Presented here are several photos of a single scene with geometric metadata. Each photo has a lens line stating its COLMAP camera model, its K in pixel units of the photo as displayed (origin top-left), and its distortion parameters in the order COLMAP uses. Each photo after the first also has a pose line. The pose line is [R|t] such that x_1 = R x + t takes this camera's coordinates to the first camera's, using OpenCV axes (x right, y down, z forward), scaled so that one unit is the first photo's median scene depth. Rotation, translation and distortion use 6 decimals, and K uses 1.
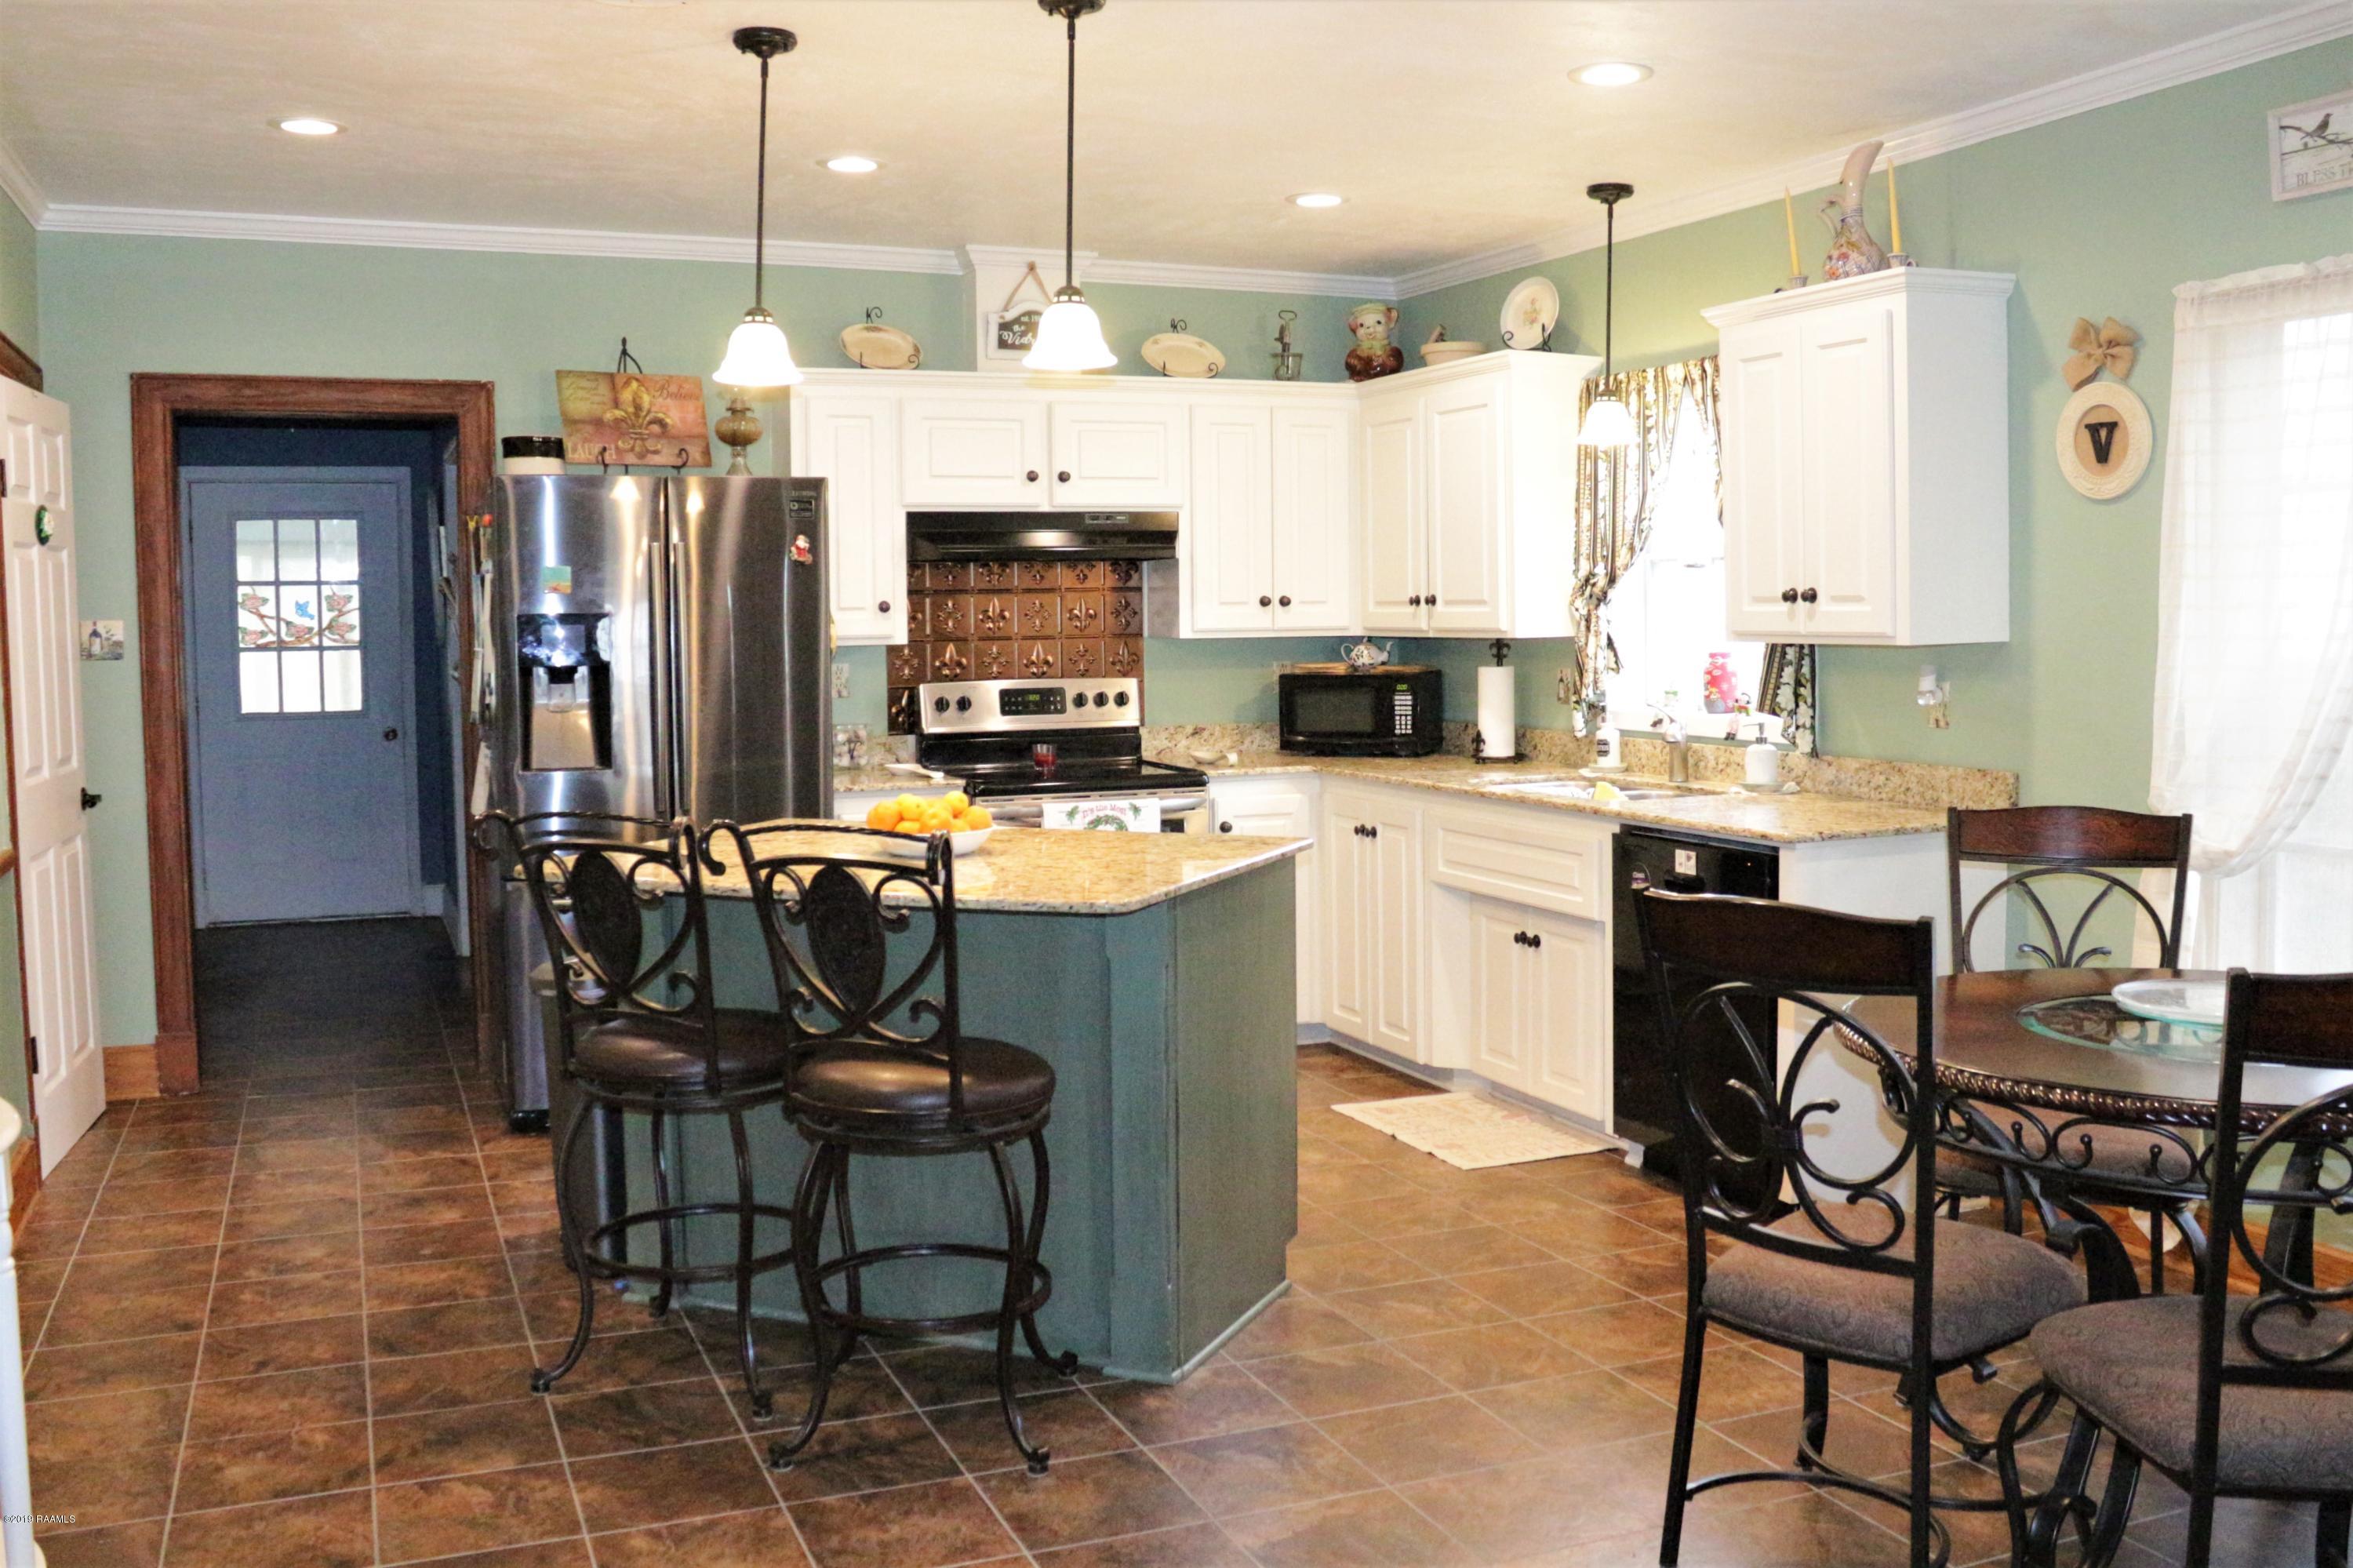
lens RADIAL K [[2110.6, 0, 1176.5], [0, 2110.6, 784.0], [0, 0, 1]] dist [-0.104704, -0.000379]
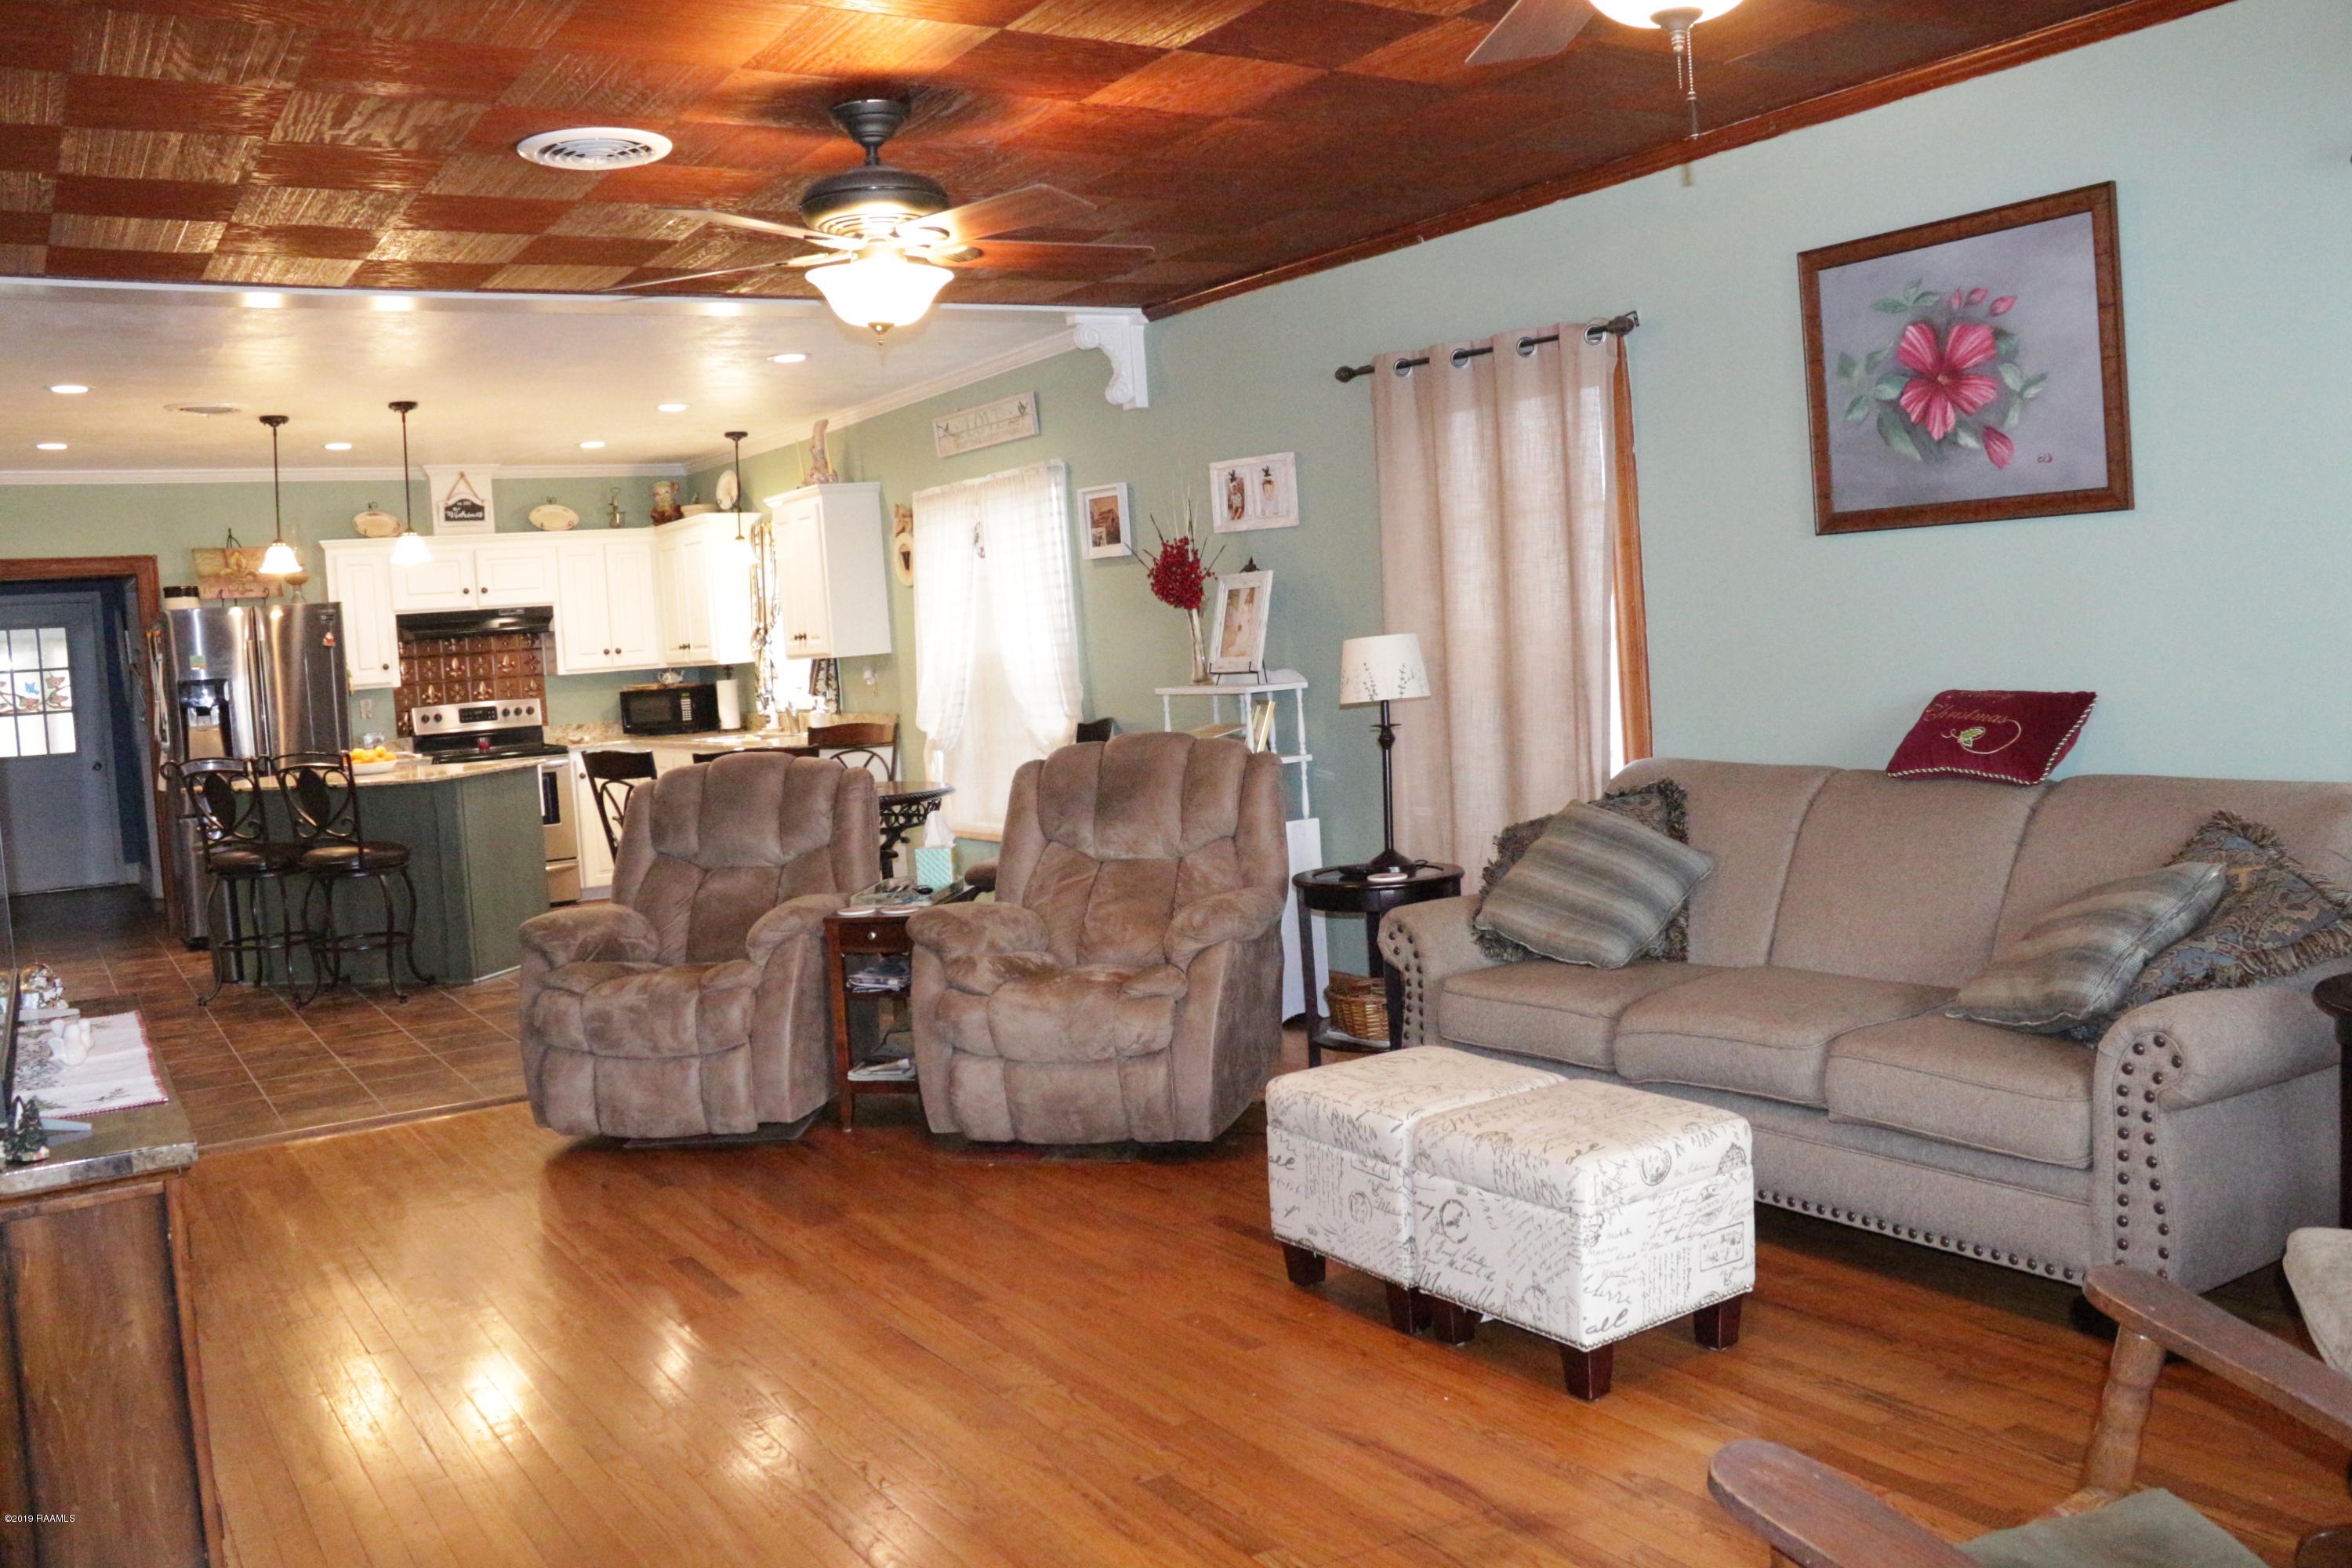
lens RADIAL K [[1964.3, 0, 1188.4], [0, 1964.3, 764.6], [0, 0, 1]] dist [-0.165667, 0.152943]
pose [[0.982281, -0.062170, 0.176800, 0.243460], [0.065563, 0.997758, -0.013404, 0.067758], [-0.175571, 0.024758, 0.984155, -0.750484]]
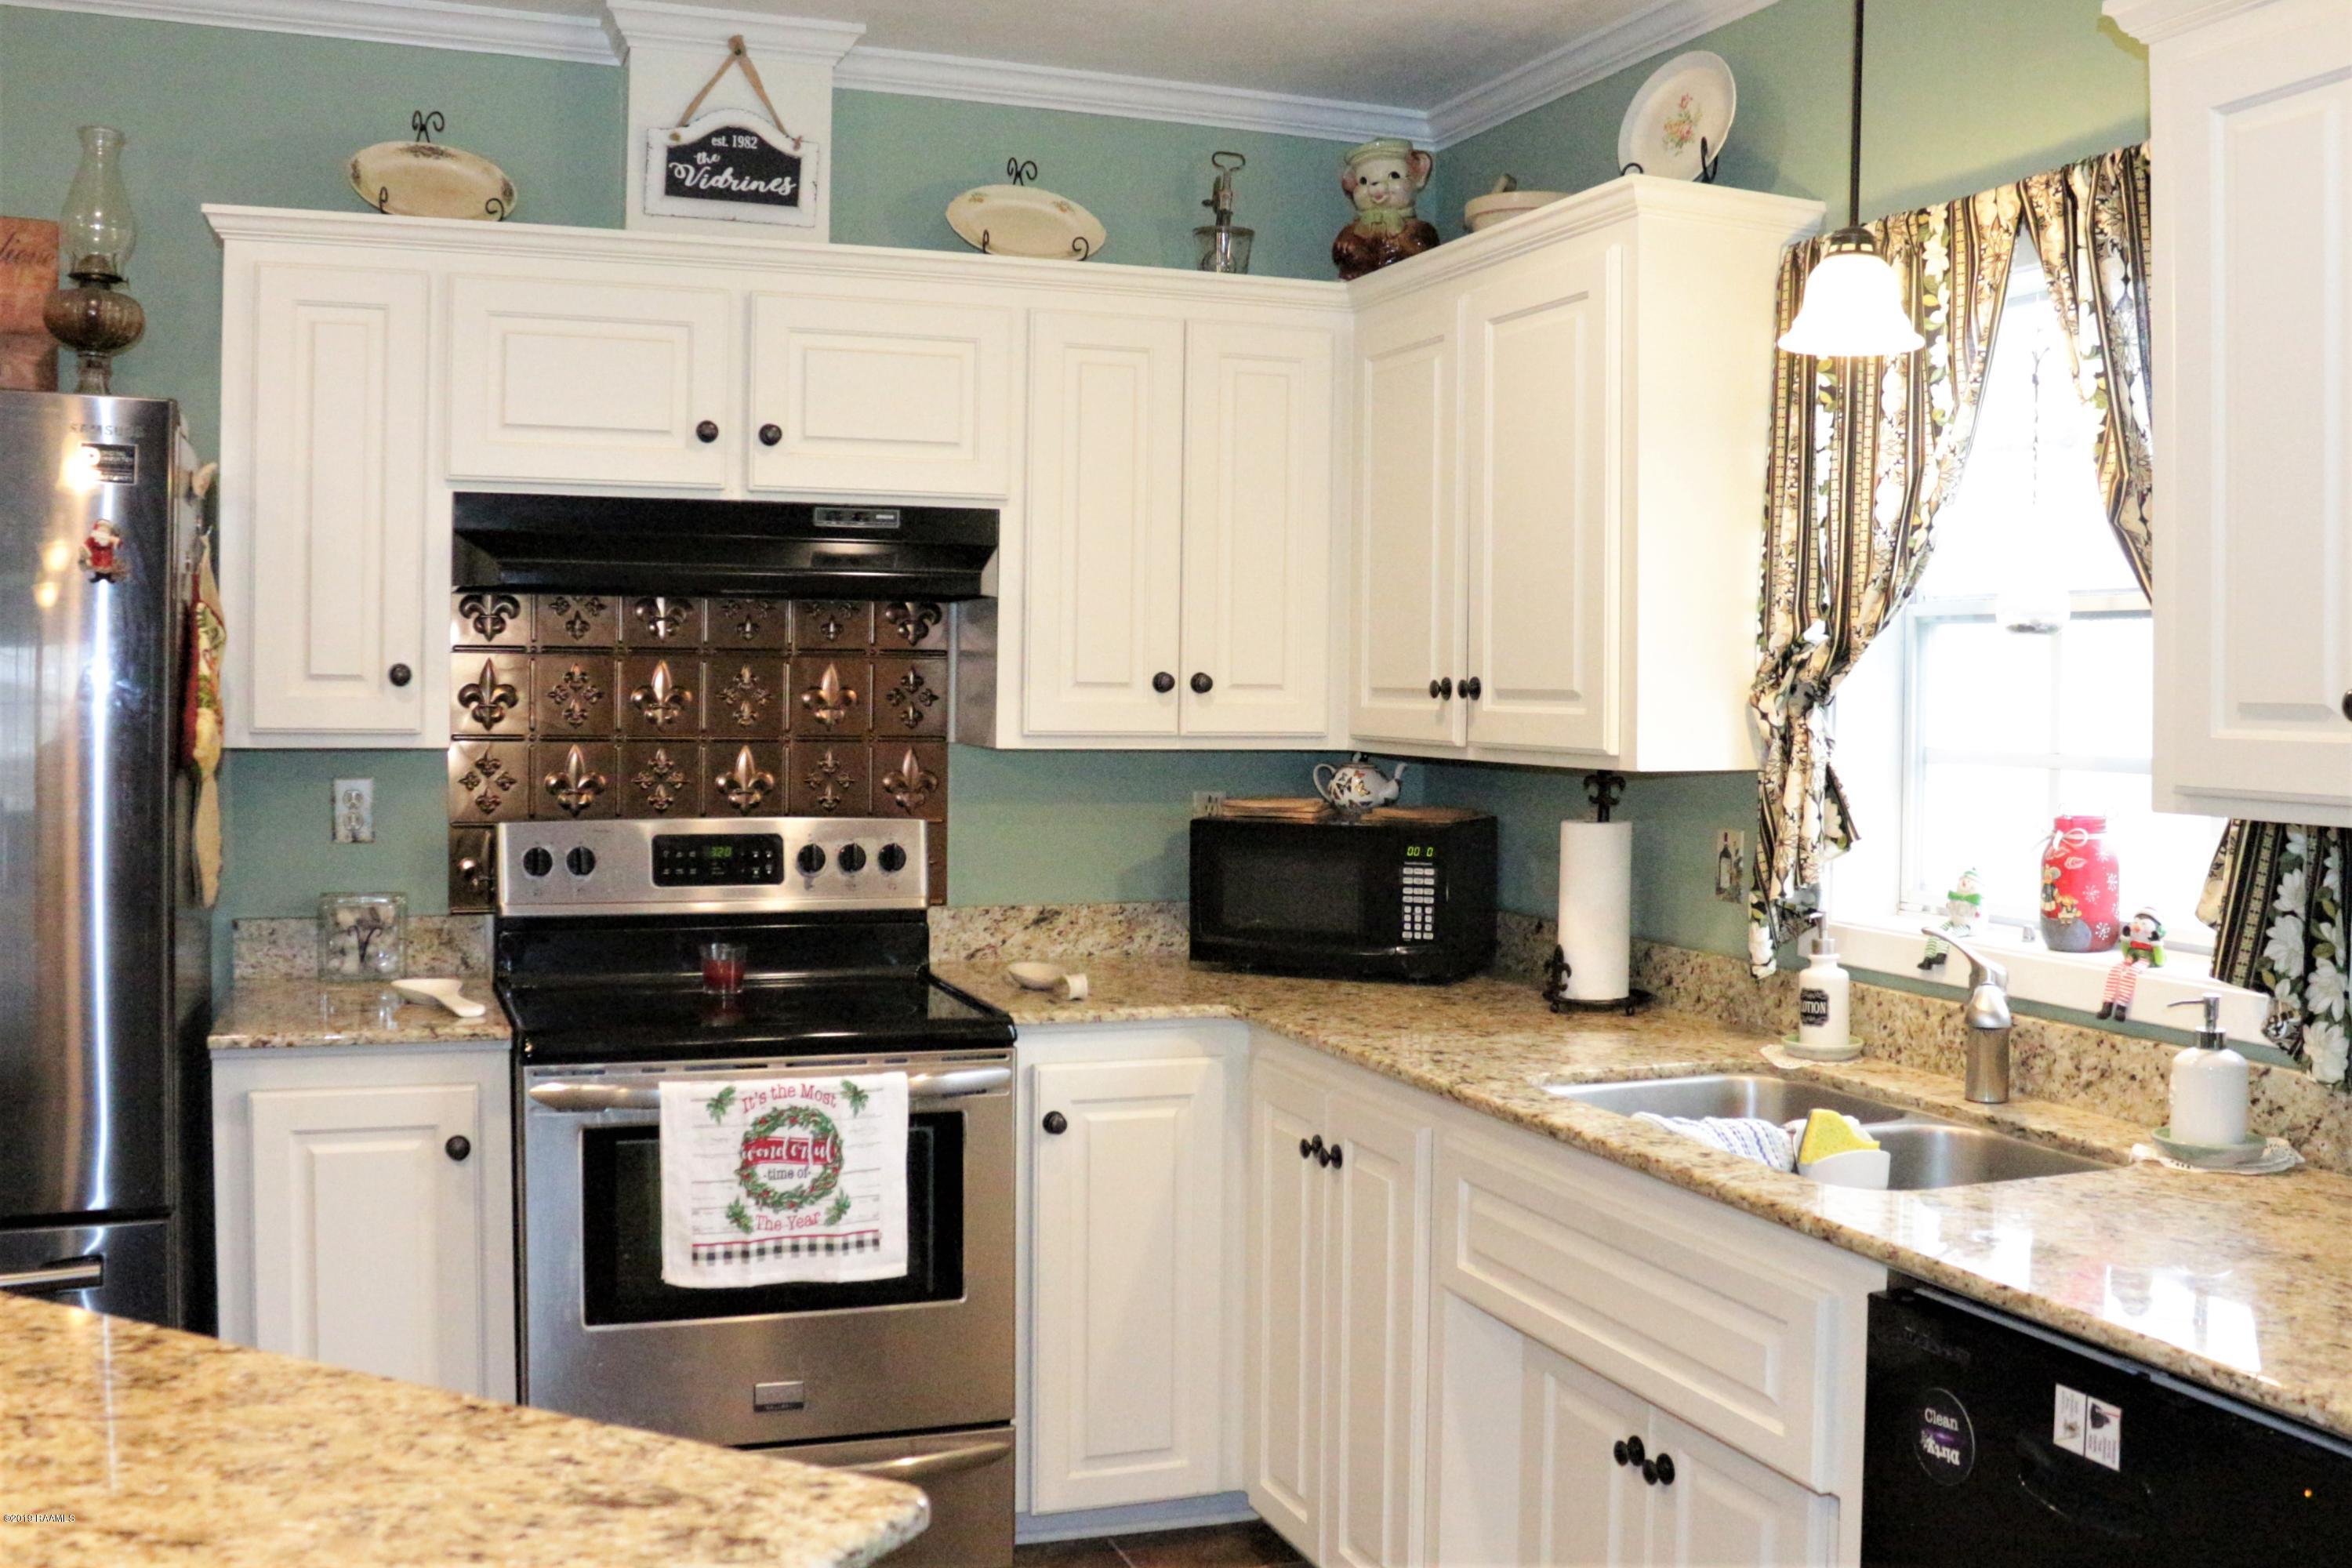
lens RADIAL K [[2327.8, 0, 1184.4], [0, 2327.8, 769.3], [0, 0, 1]] dist [-0.087828, 0.027858]
pose [[0.999089, 0.026927, -0.033113, 0.070687], [-0.028432, 0.998545, -0.045829, -0.039941], [0.031831, 0.046728, 0.998400, 0.436349]]
